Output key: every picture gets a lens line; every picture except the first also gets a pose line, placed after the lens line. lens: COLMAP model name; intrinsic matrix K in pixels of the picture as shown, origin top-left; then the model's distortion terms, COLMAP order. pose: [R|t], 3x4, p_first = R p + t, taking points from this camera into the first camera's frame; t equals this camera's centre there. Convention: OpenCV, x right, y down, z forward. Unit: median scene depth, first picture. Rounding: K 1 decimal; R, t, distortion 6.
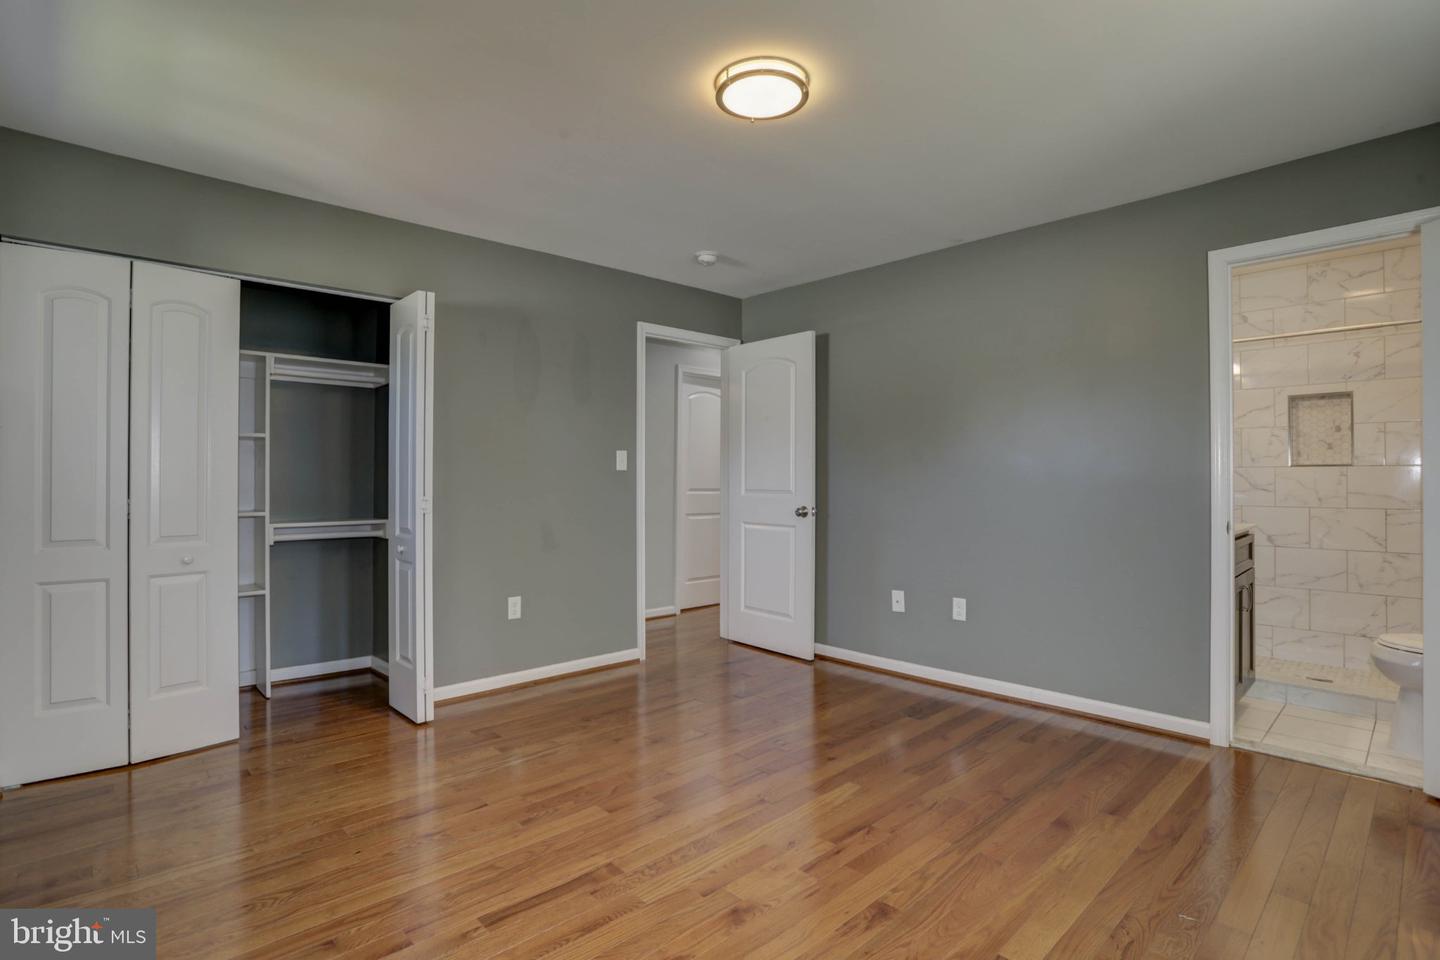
lens RADIAL K [[701.6, 0, 725.4], [0, 701.6, 472.2], [0, 0, 1]] dist [-0.062850, 0.027801]
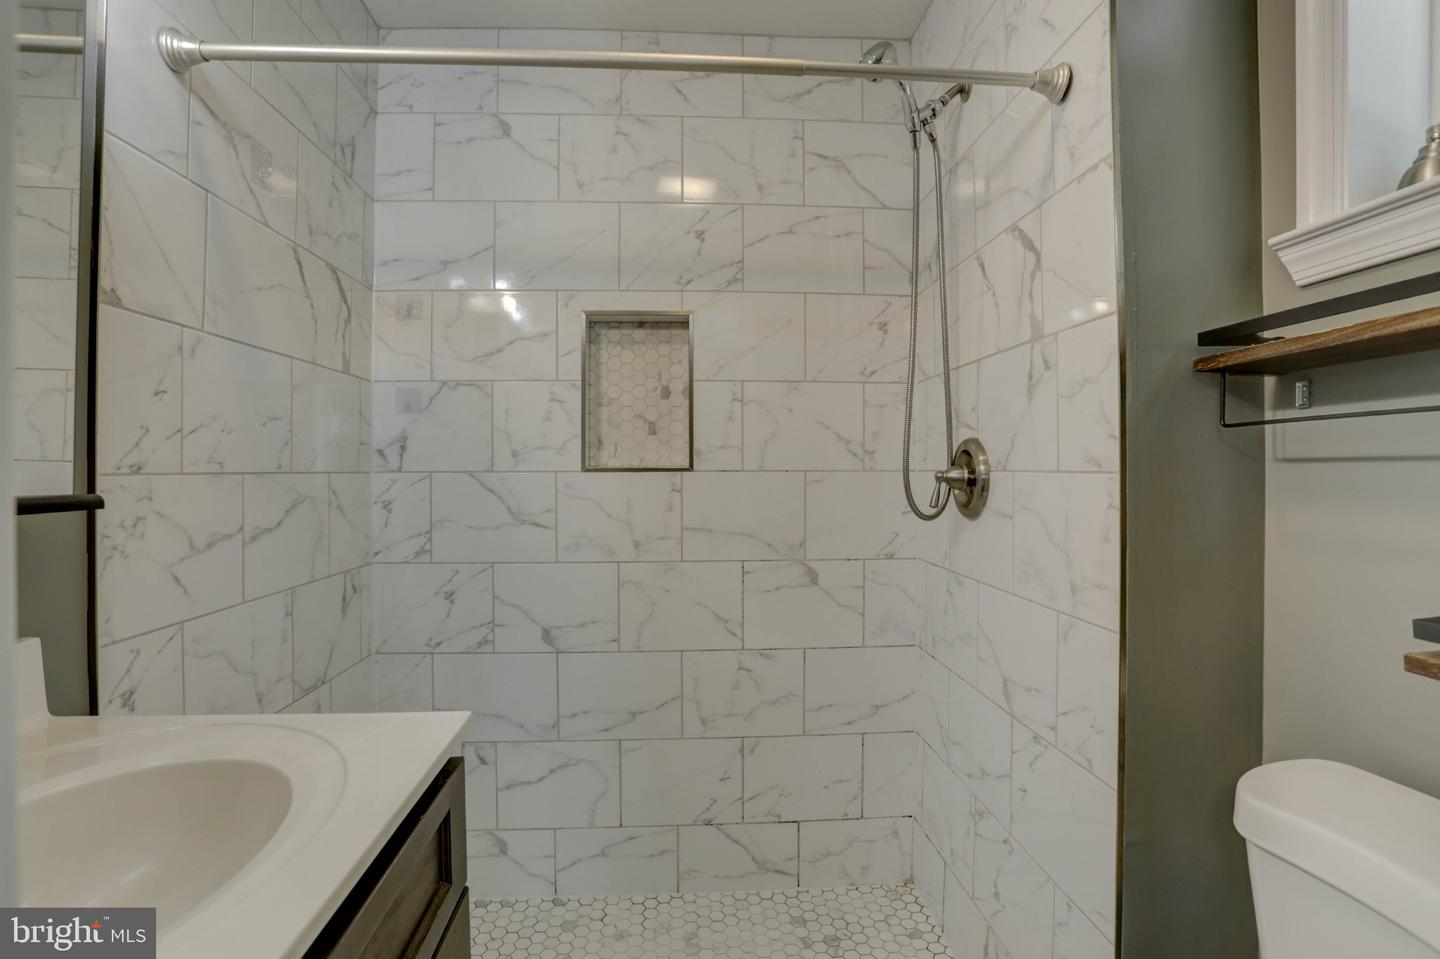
lens RADIAL K [[775.0, 0, 719.0], [0, 775.0, 476.4], [0, 0, 1]] dist [-0.078018, 0.036772]
pose [[0.642164, -0.003908, 0.766557, 0.510465], [-0.005368, 0.999940, 0.009595, -0.010356], [-0.766549, -0.010276, 0.642104, 0.622020]]
